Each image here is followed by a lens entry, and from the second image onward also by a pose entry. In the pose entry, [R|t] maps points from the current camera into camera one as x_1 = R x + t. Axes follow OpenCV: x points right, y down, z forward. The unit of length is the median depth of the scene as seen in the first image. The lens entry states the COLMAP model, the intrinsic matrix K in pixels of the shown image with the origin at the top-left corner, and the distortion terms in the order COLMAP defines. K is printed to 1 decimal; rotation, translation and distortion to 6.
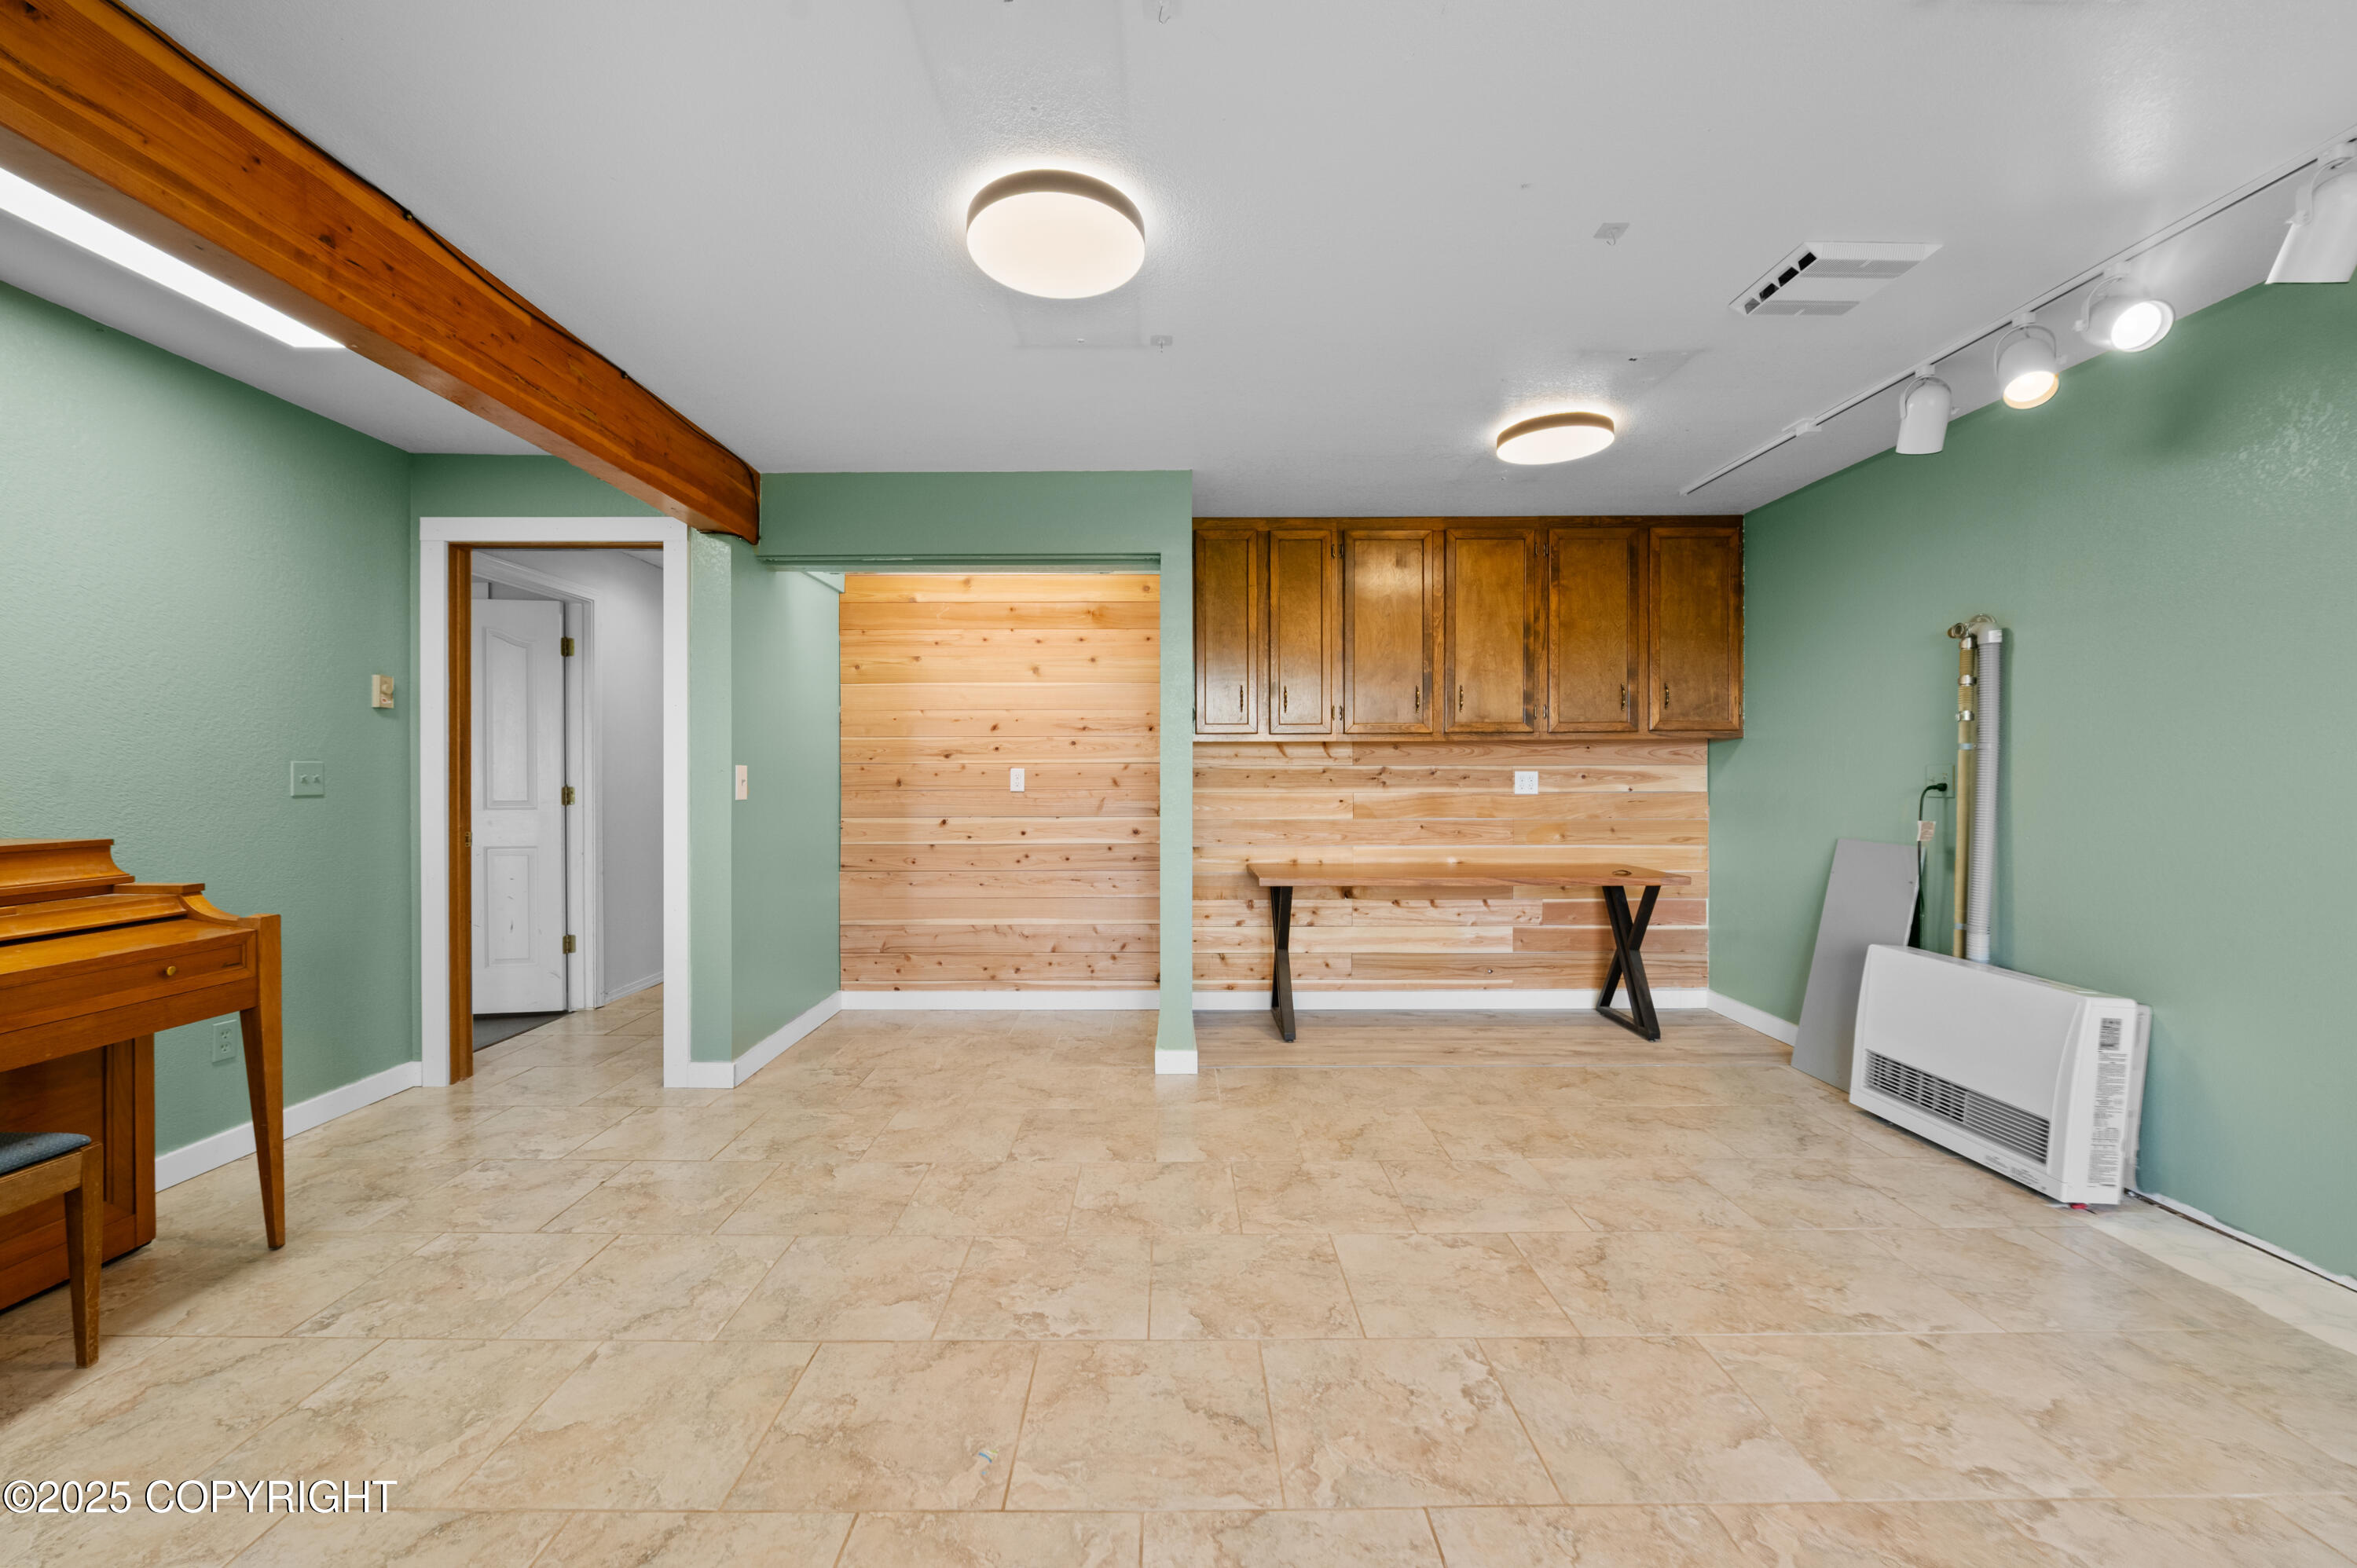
lens RADIAL K [[944.4, 0, 1168.1], [0, 944.4, 781.2], [0, 0, 1]] dist [-0.003621, -0.000631]
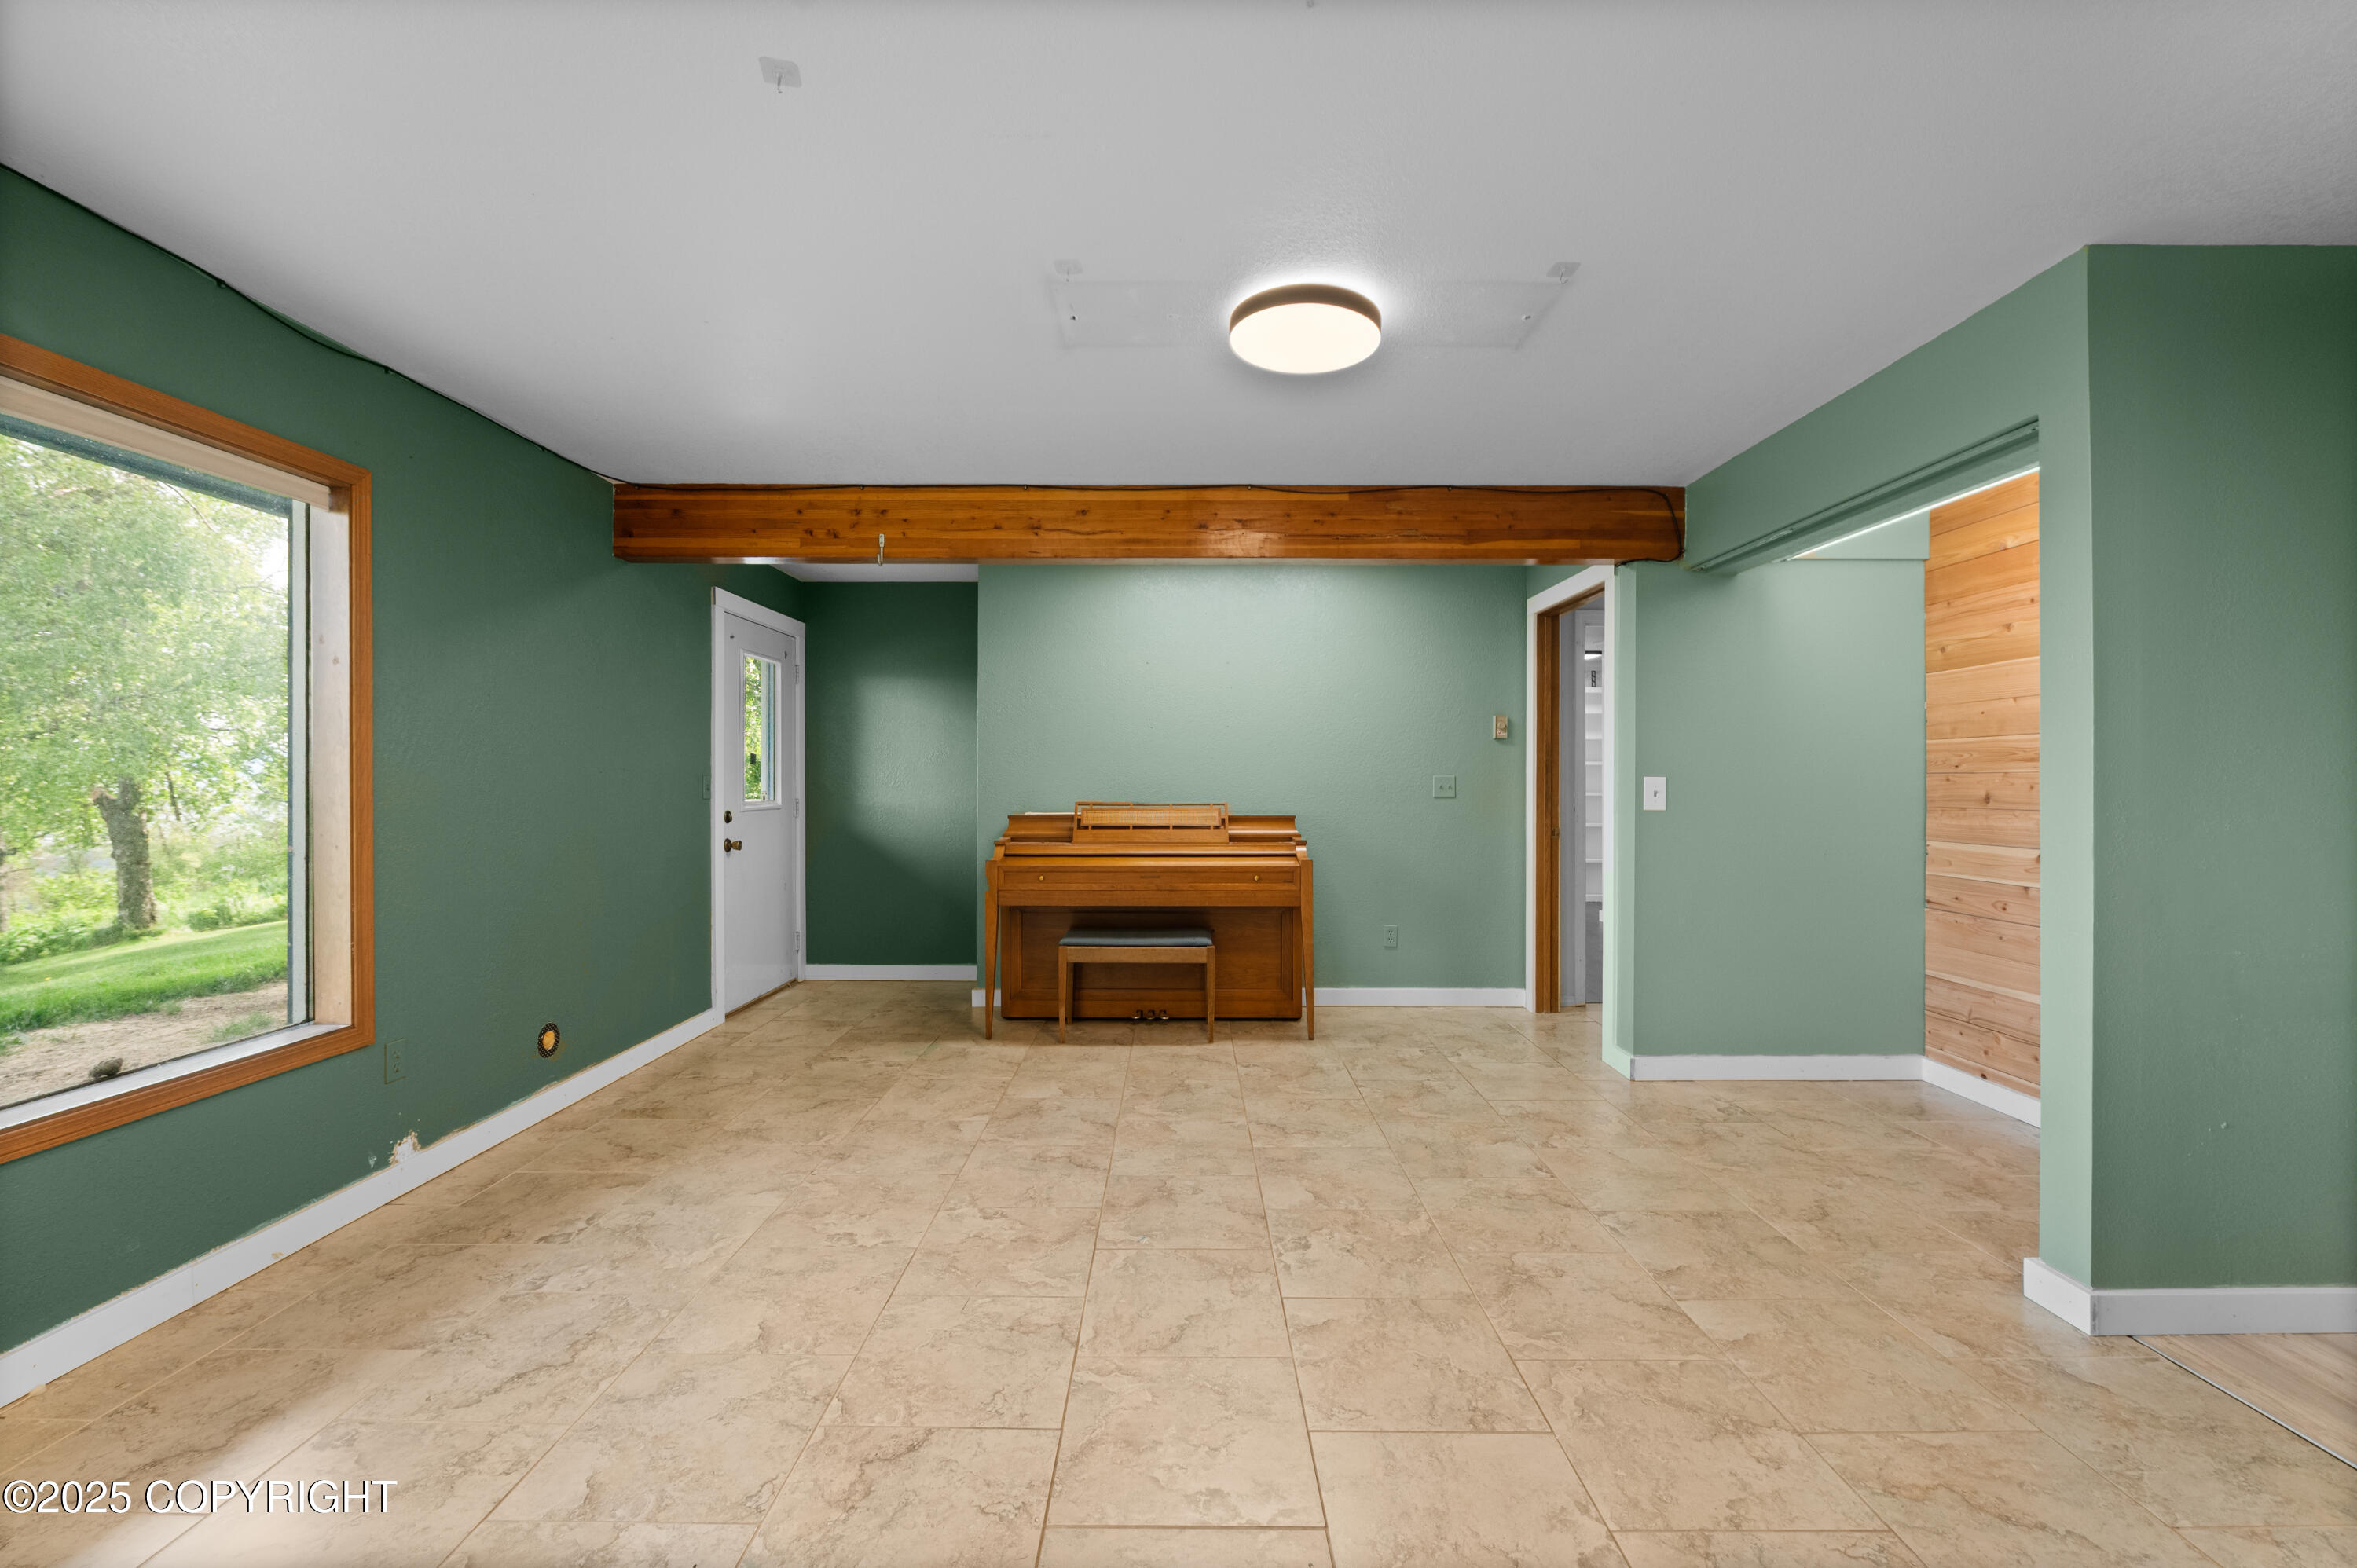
lens RADIAL K [[944.4, 0, 1170.8], [0, 944.4, 782.7], [0, 0, 1]] dist [-0.003621, -0.000631]
pose [[-0.009462, 0.004442, -0.999945, 0.776126], [-0.009489, 0.999945, 0.004531, -0.013303], [0.999910, 0.009531, -0.009420, 0.622091]]
